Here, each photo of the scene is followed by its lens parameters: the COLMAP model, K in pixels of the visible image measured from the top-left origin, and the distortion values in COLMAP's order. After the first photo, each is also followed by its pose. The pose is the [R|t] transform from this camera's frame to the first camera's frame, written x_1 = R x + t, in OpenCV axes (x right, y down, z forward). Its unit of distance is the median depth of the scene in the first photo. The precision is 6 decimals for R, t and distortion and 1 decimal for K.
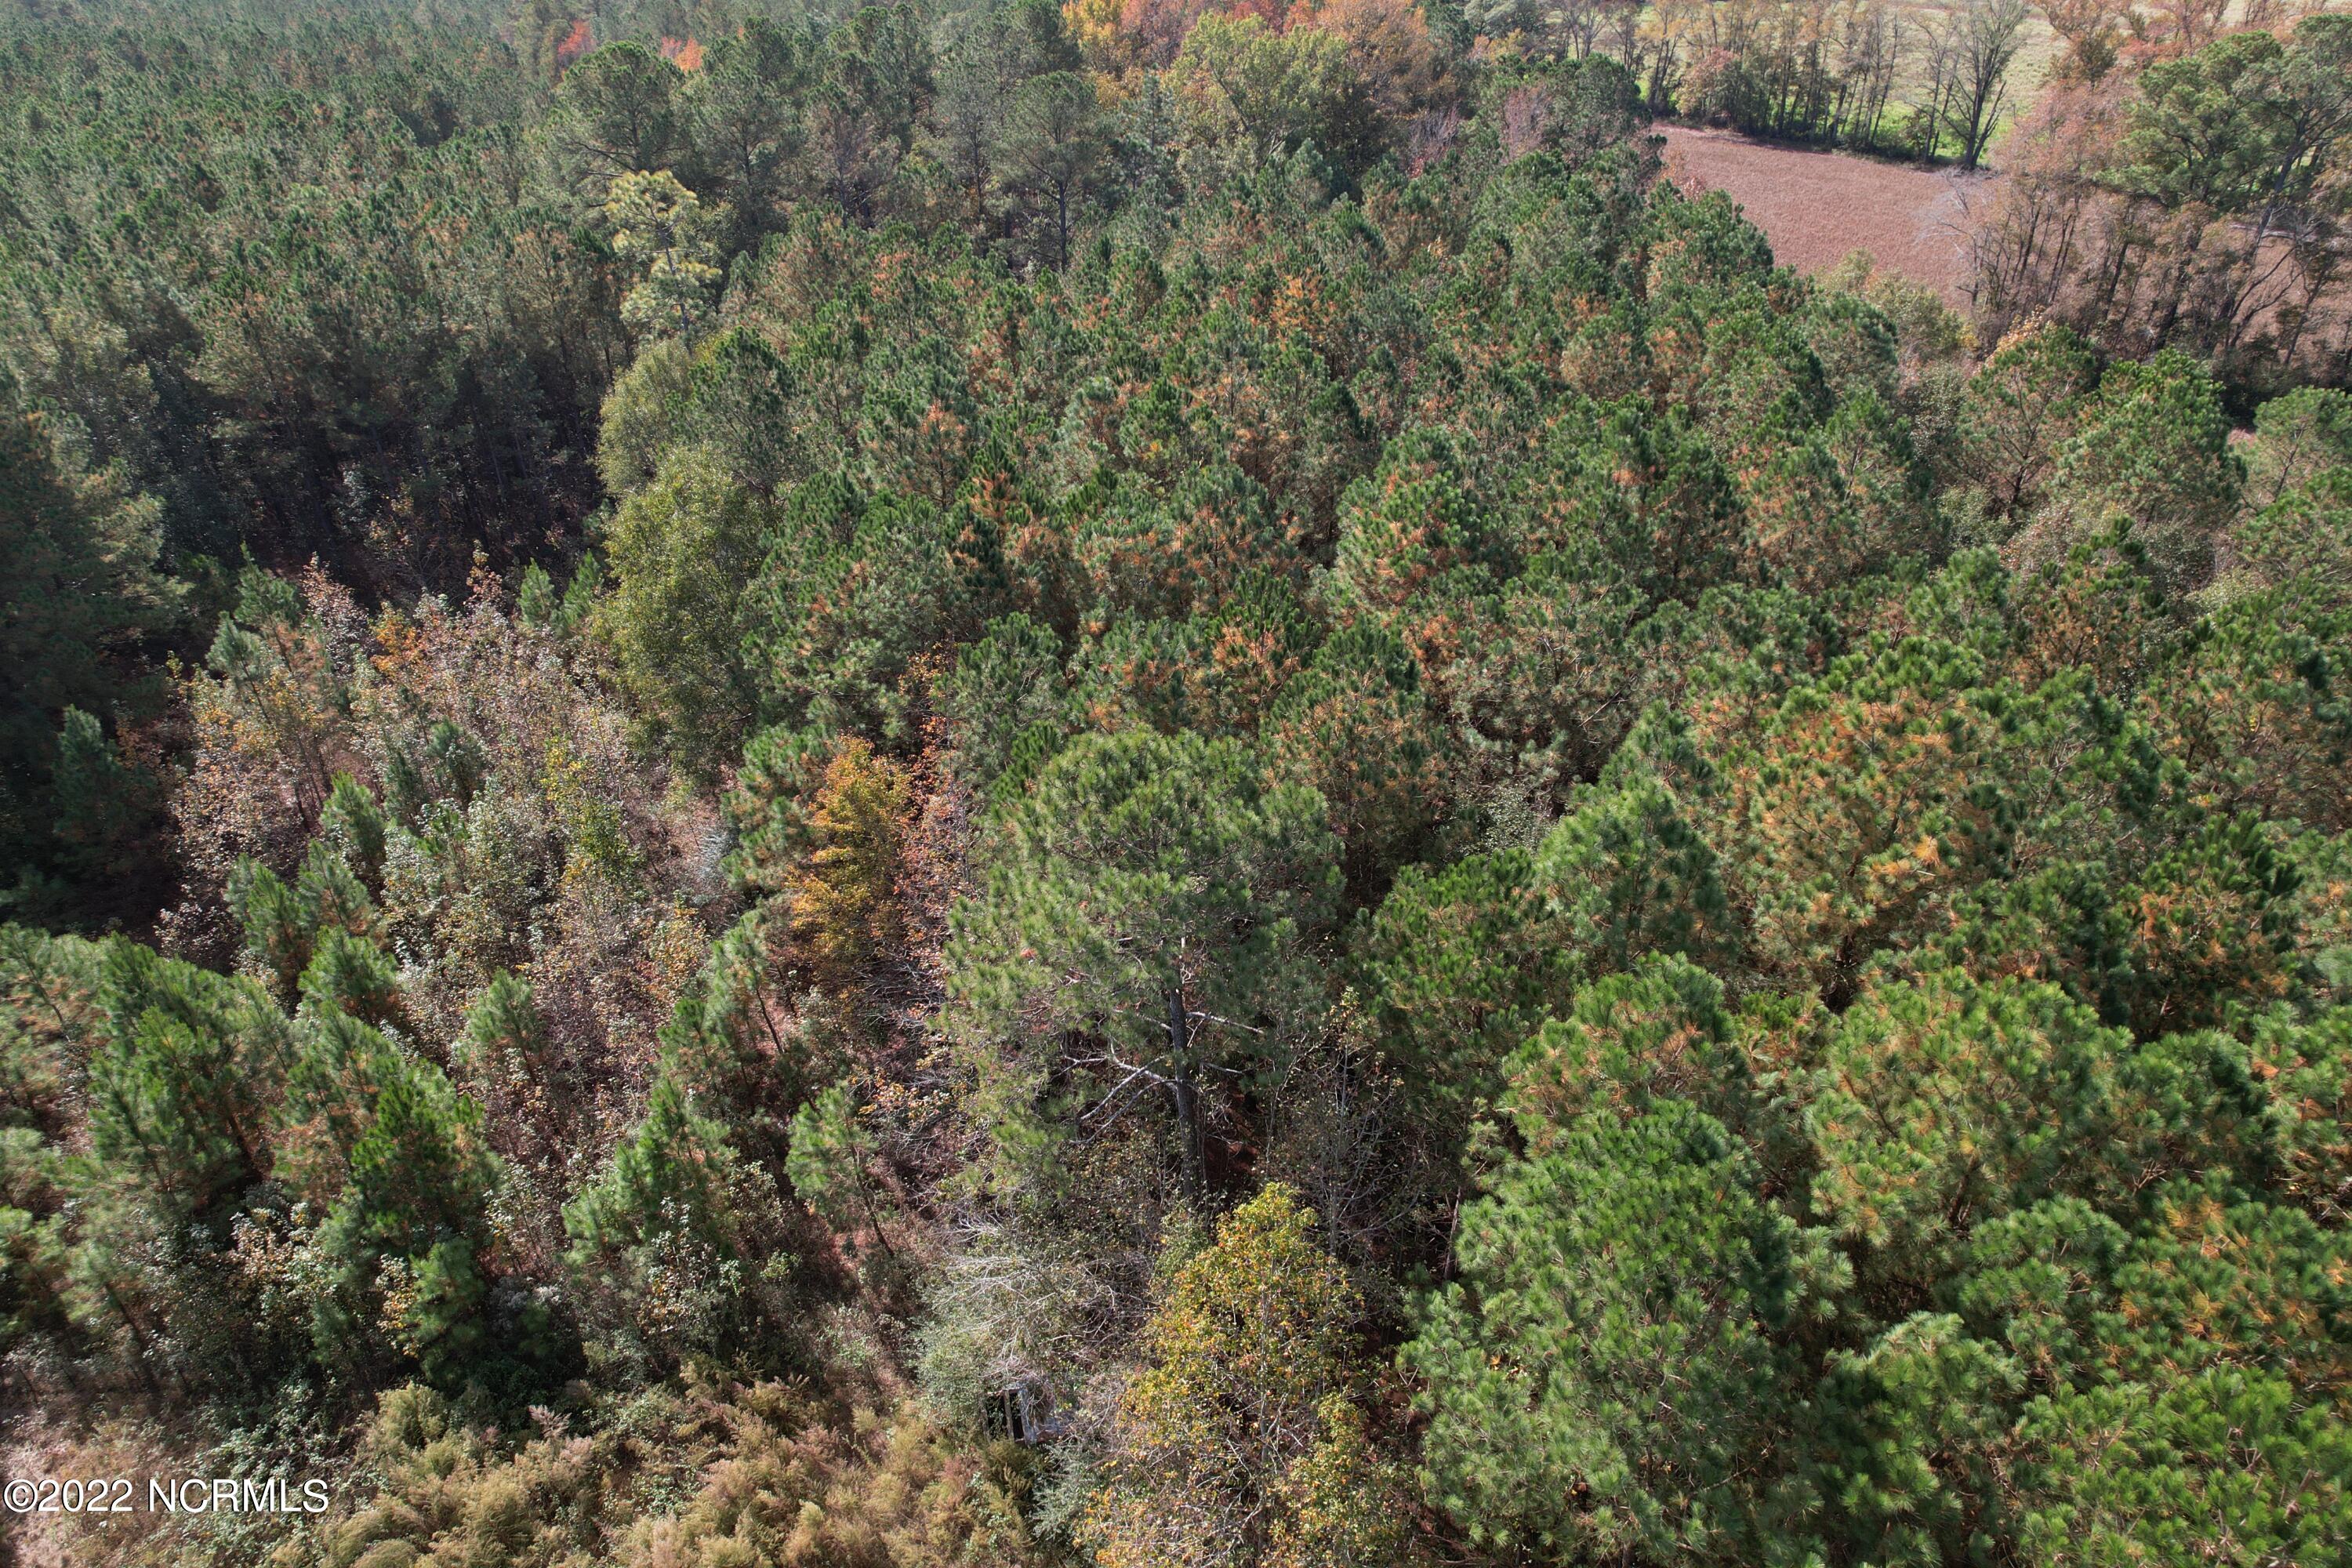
lens RADIAL K [[1500.7, 0, 1187.3], [0, 1500.7, 786.1], [0, 0, 1]] dist [-0.064476, 0.060714]
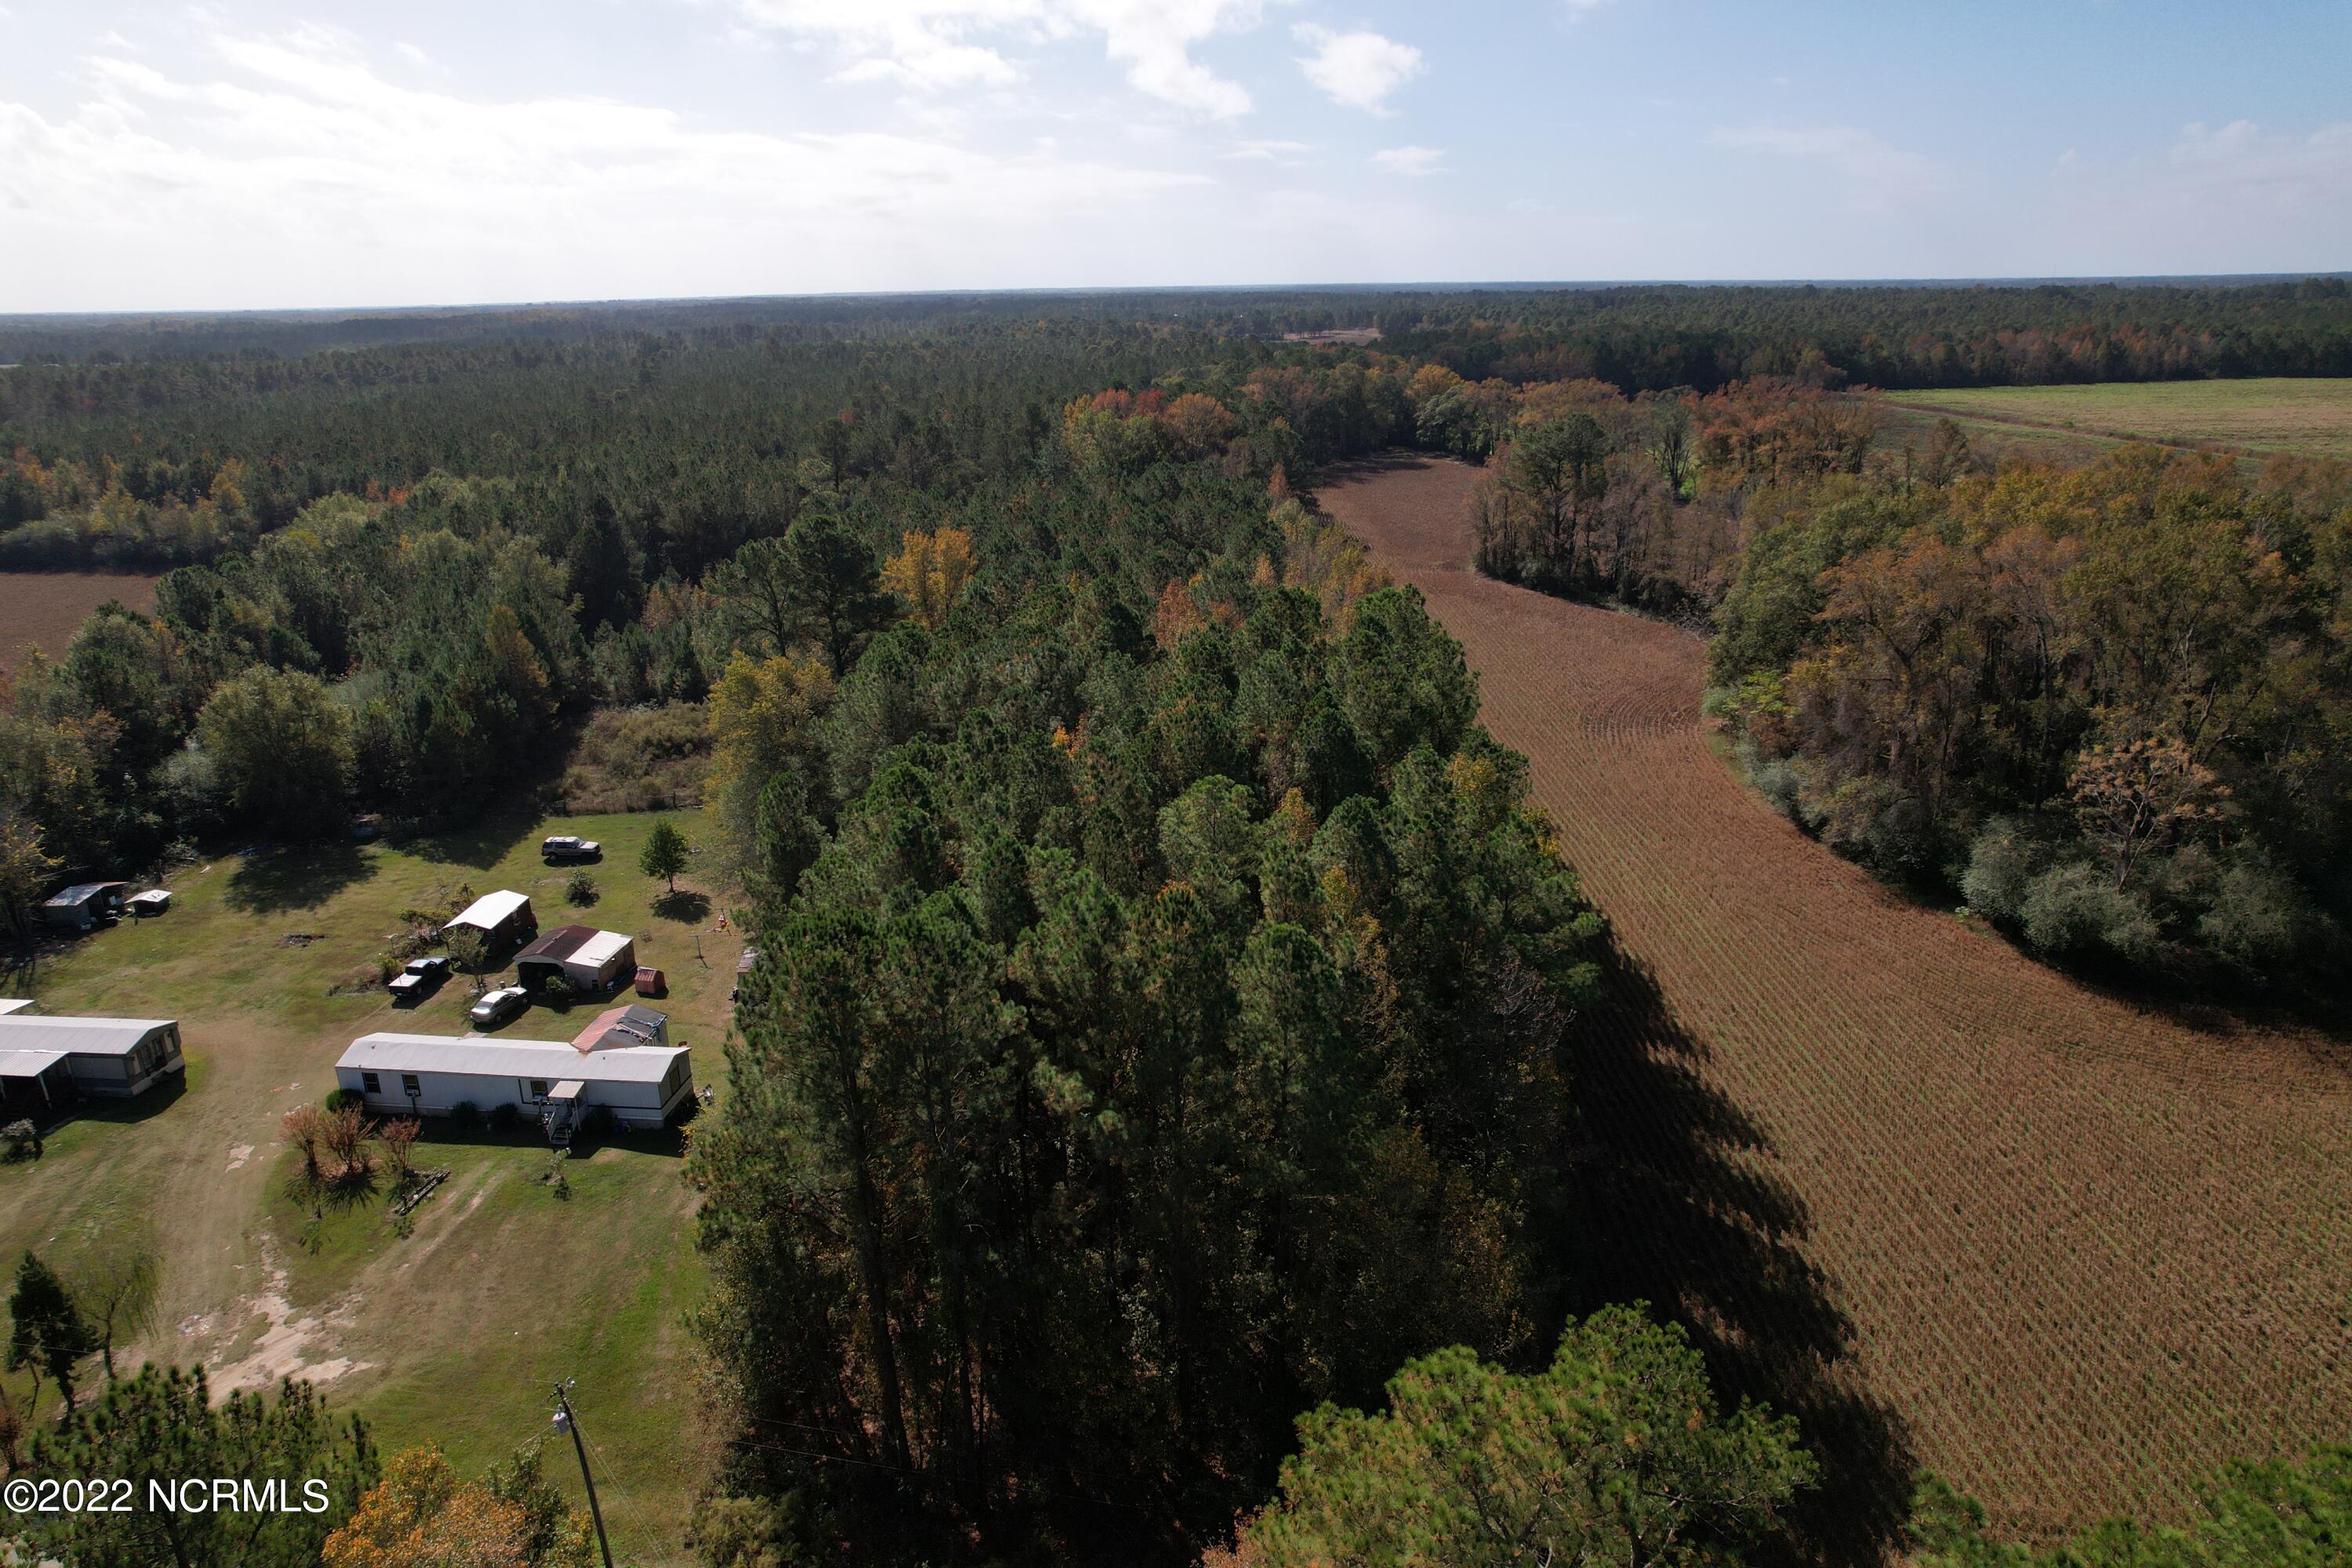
lens RADIAL K [[1500.7, 0, 1187.3], [0, 1500.7, 786.1], [0, 0, 1]] dist [-0.064476, 0.060714]
pose [[0.978263, 0.057958, -0.199105, 0.903646], [-0.102478, 0.969830, -0.221196, 0.728777], [0.180278, 0.236791, 0.954688, -1.408908]]
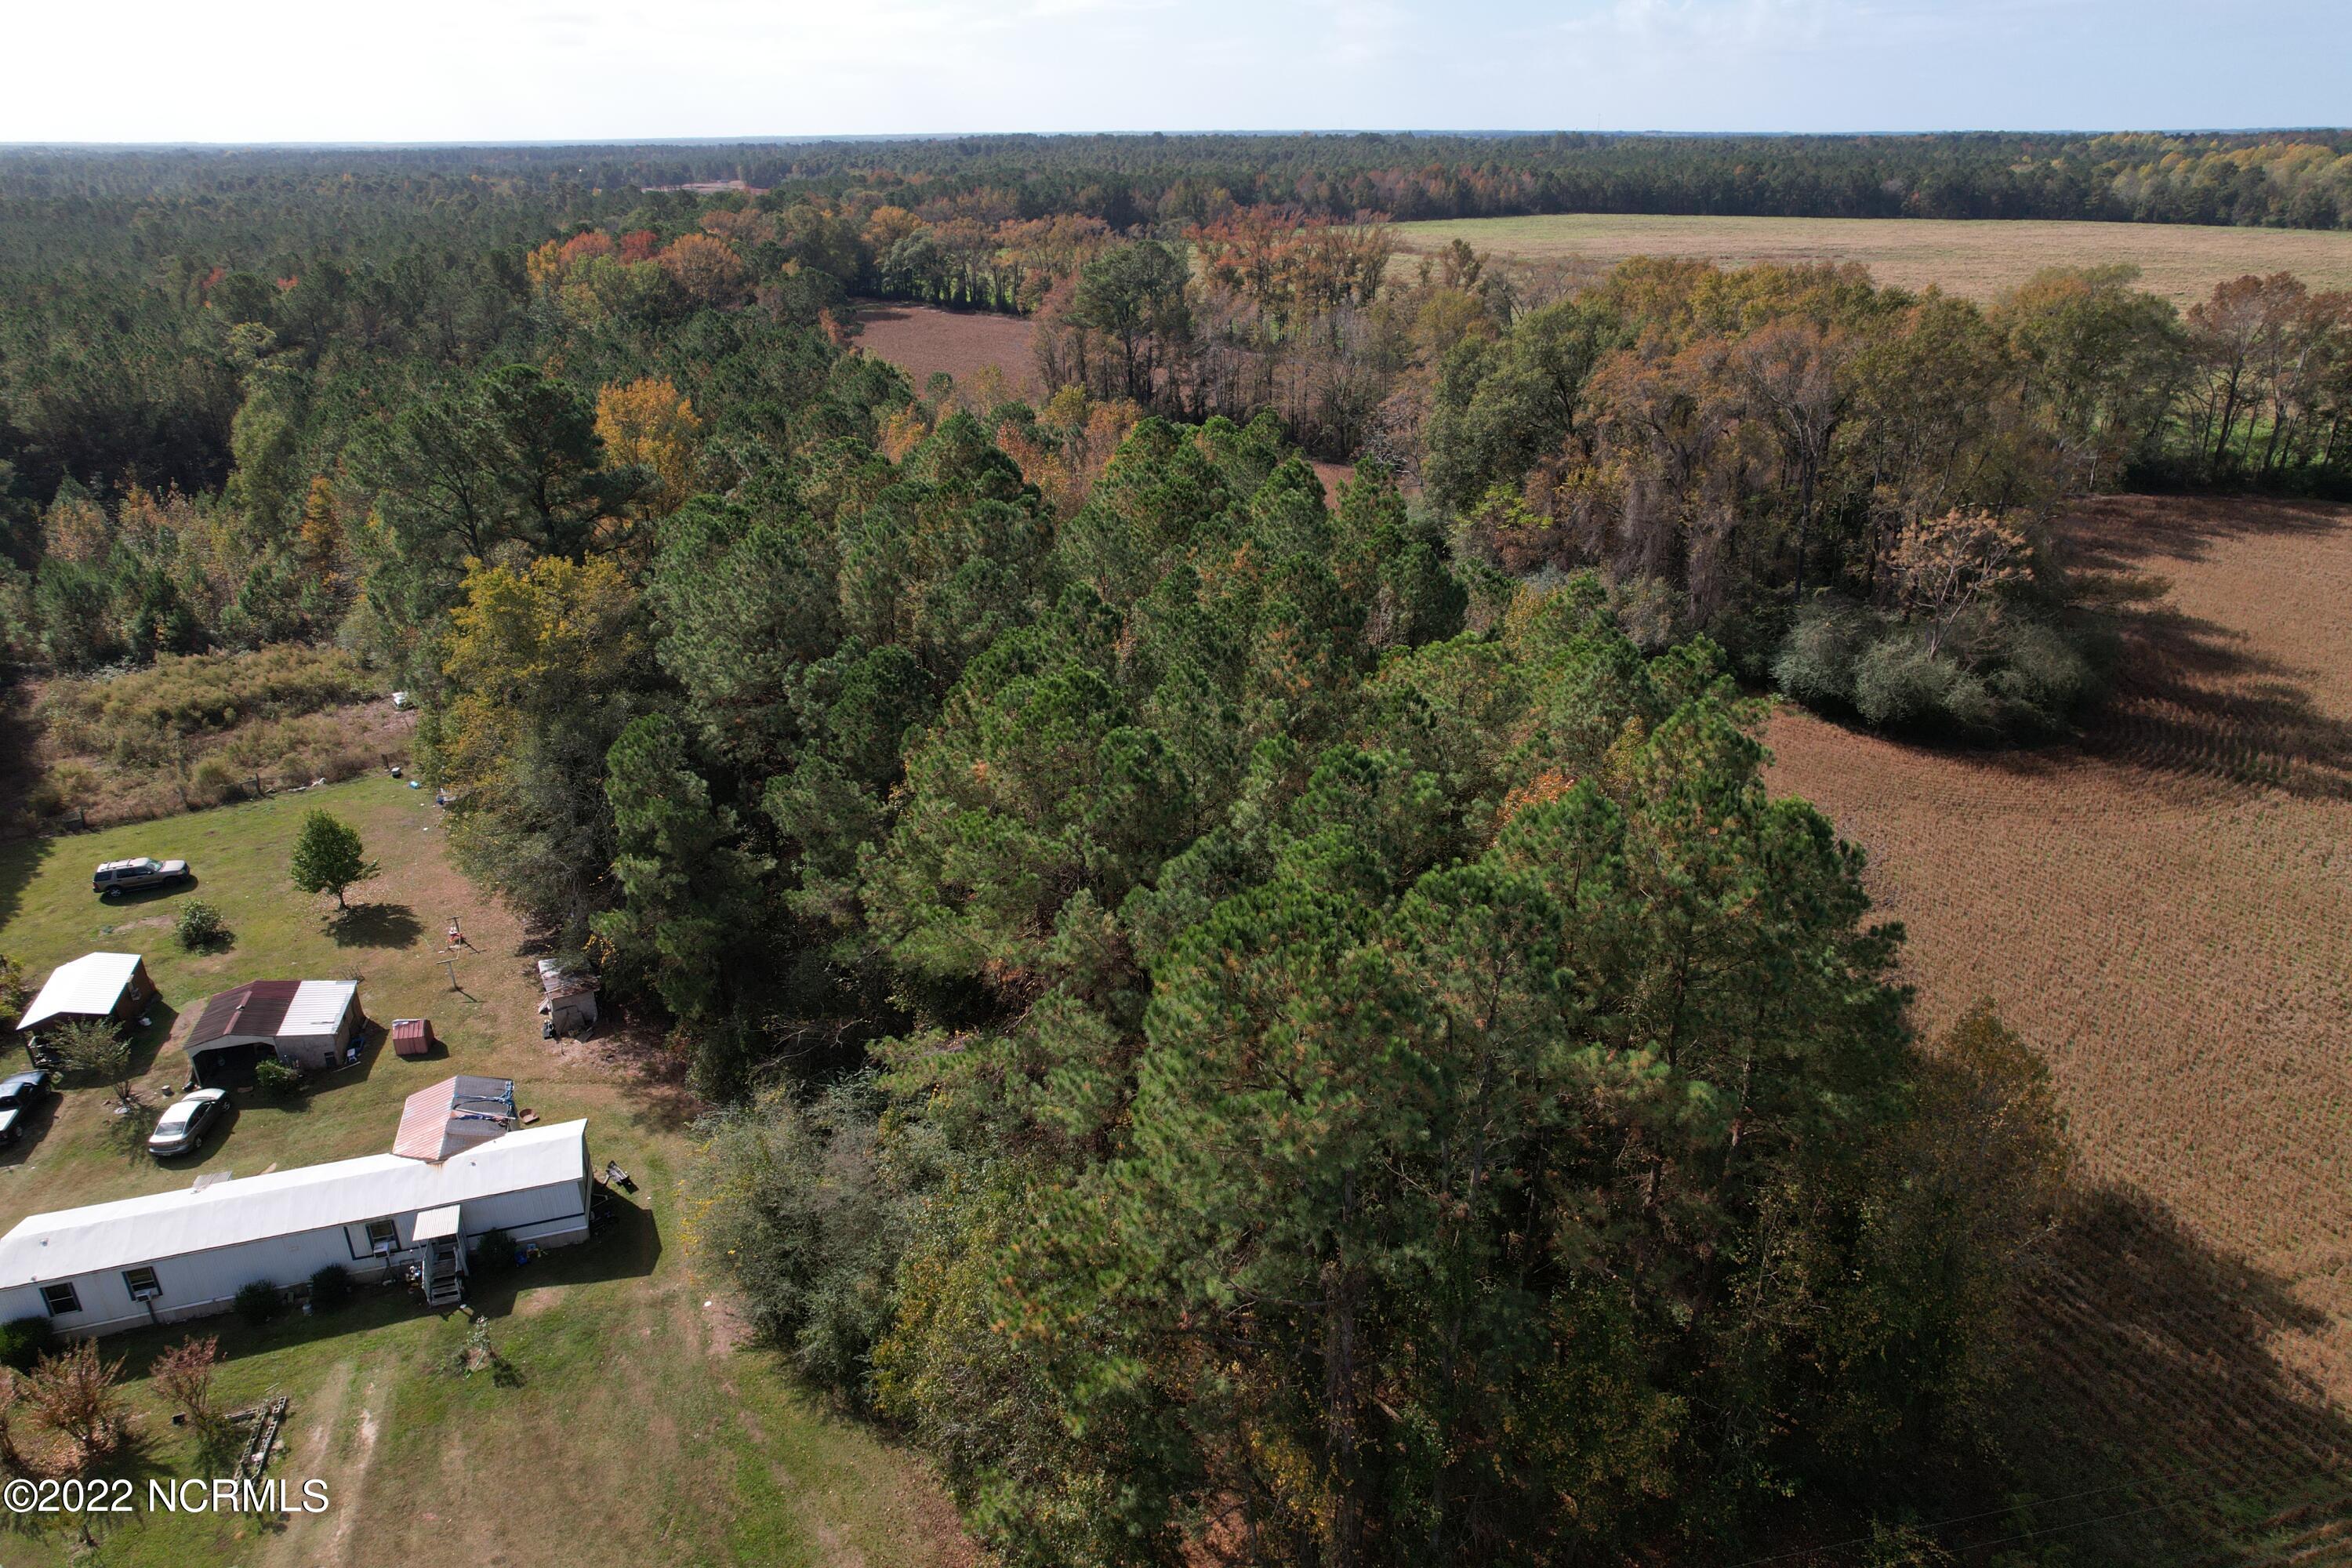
lens RADIAL K [[1500.7, 0, 1187.3], [0, 1500.7, 786.1], [0, 0, 1]] dist [-0.064476, 0.060714]
pose [[0.978586, -0.083932, 0.187951, 0.500987], [0.110392, 0.984670, -0.135052, 0.677703], [-0.173734, 0.152908, 0.972849, -1.208239]]
